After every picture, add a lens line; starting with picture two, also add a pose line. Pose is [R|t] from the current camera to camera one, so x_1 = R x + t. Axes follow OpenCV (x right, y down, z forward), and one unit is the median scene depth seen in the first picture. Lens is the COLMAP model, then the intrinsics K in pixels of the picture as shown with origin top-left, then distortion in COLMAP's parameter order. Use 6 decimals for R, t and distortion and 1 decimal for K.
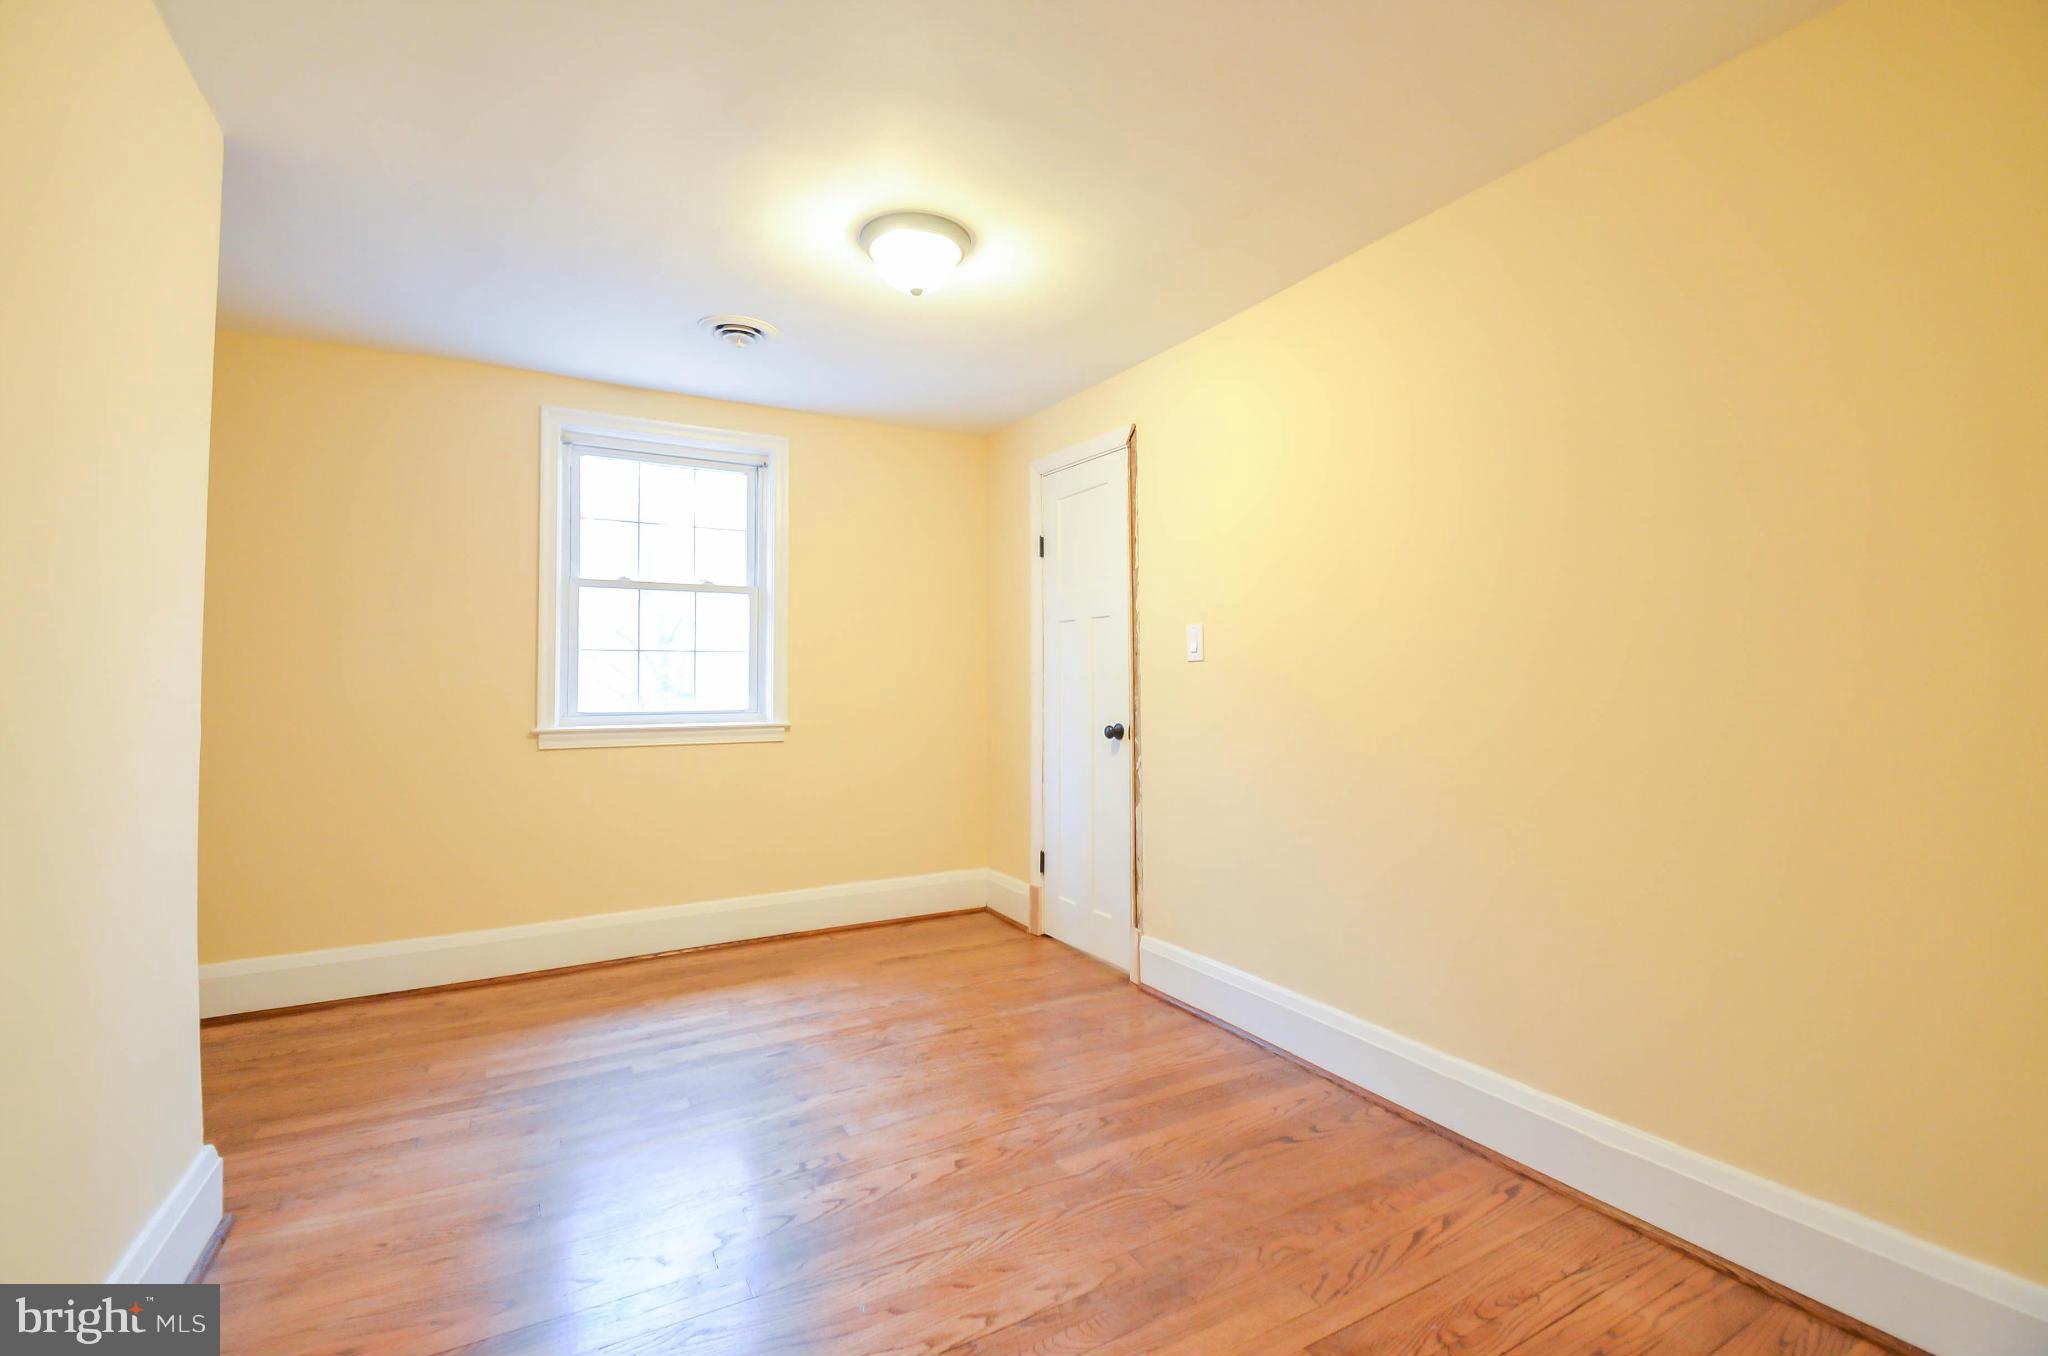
lens RADIAL K [[889.8, 0, 1023.0], [0, 889.8, 659.3], [0, 0, 1]] dist [0.020011, -0.018048]
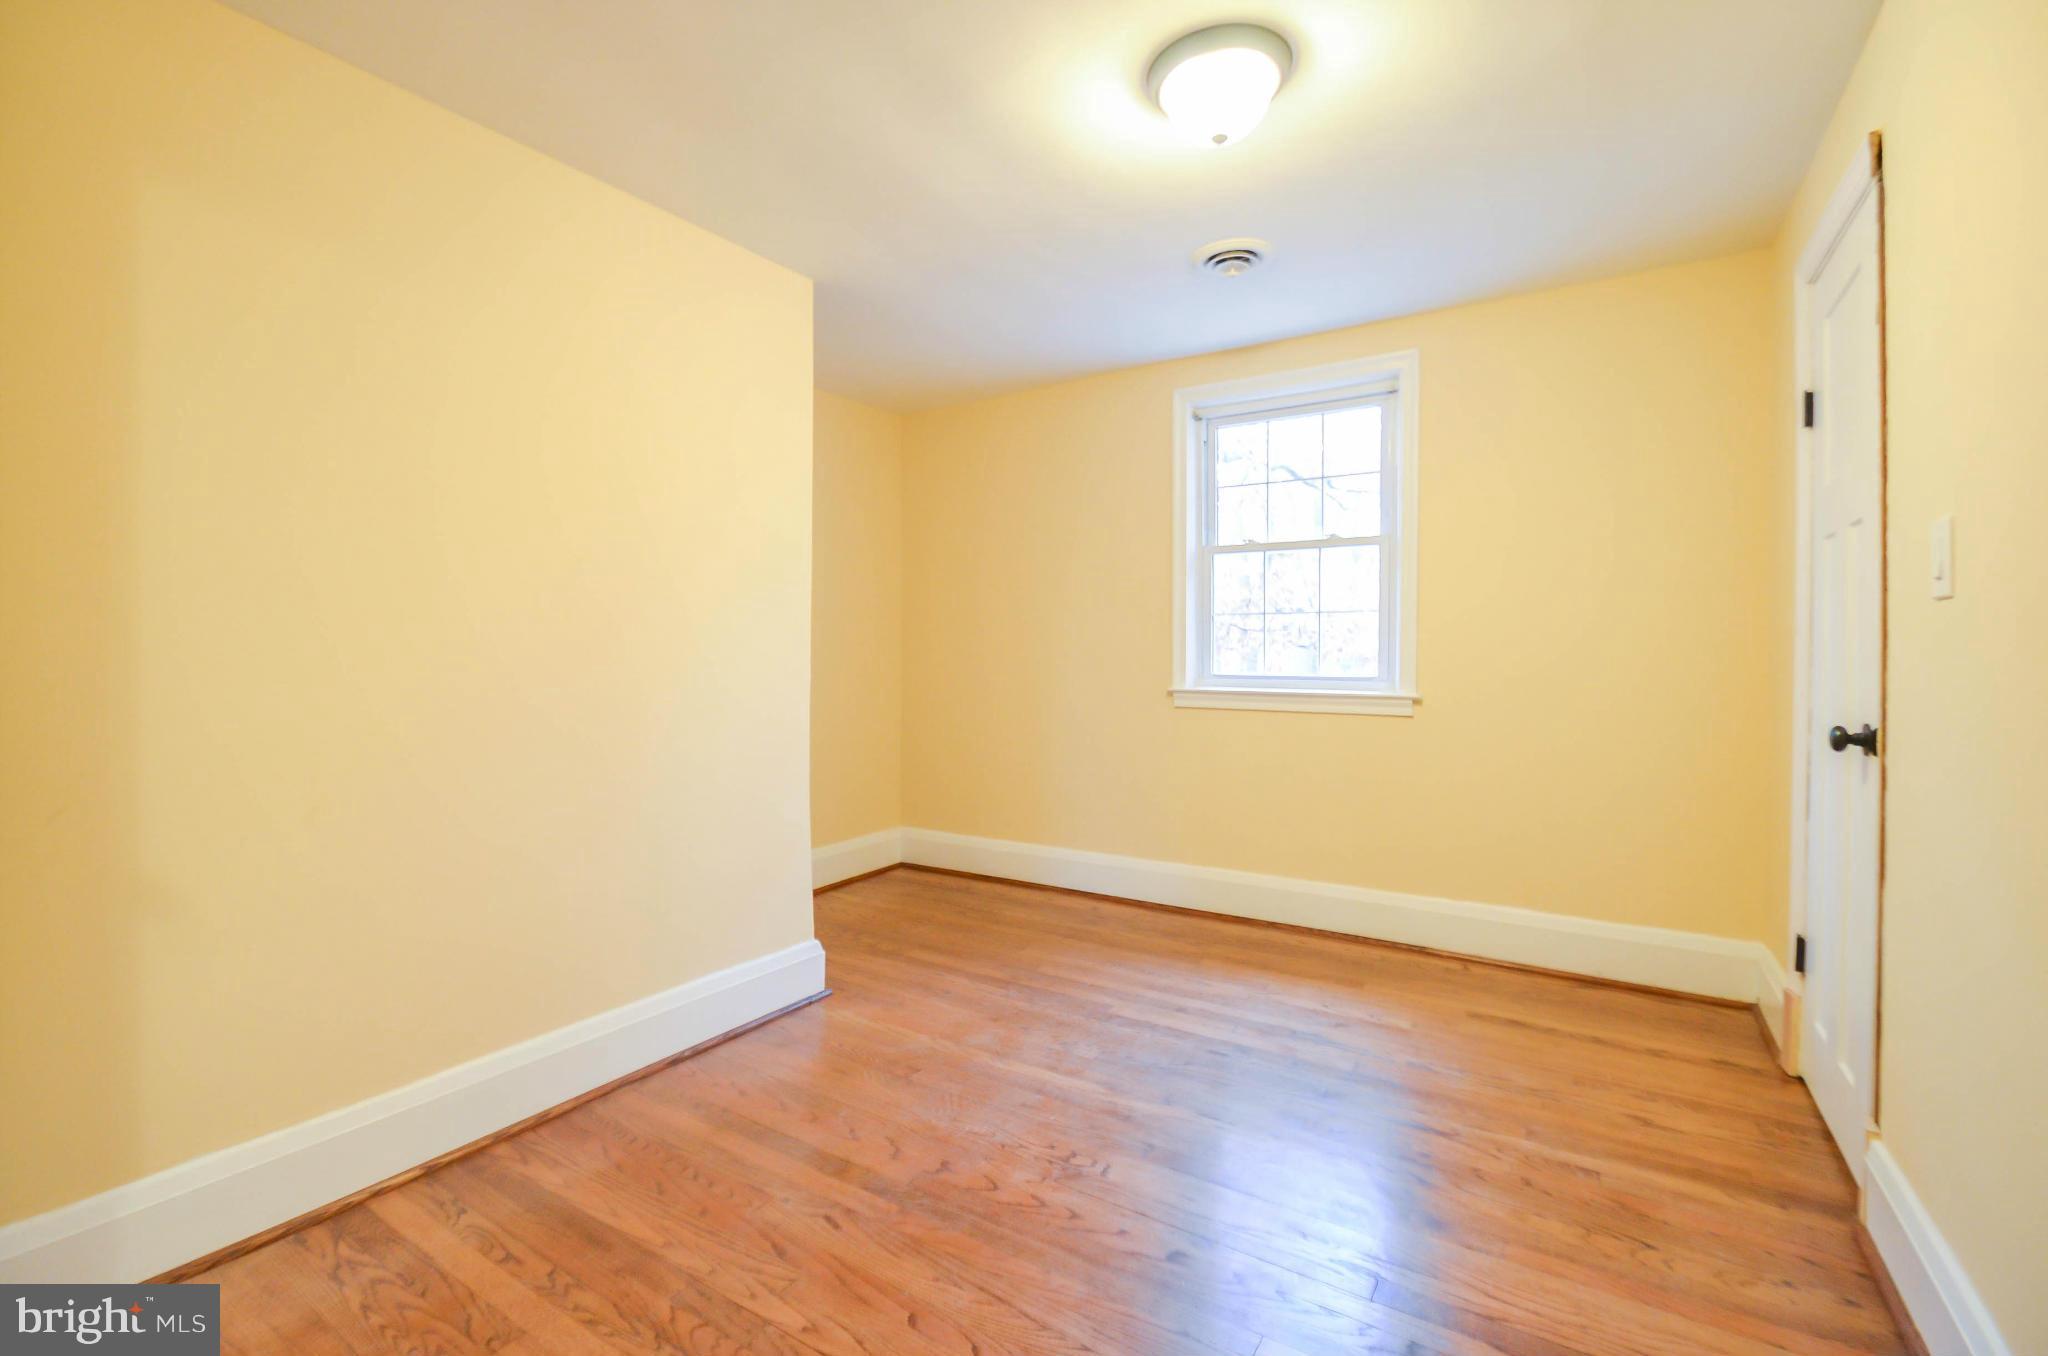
lens RADIAL K [[889.8, 0, 1023.0], [0, 889.8, 659.3], [0, 0, 1]] dist [0.020011, -0.018048]
pose [[0.470644, 0.014413, -0.882205, 0.332254], [0.016704, 0.999542, 0.025241, 0.012322], [0.882165, -0.026616, 0.470188, 0.318407]]
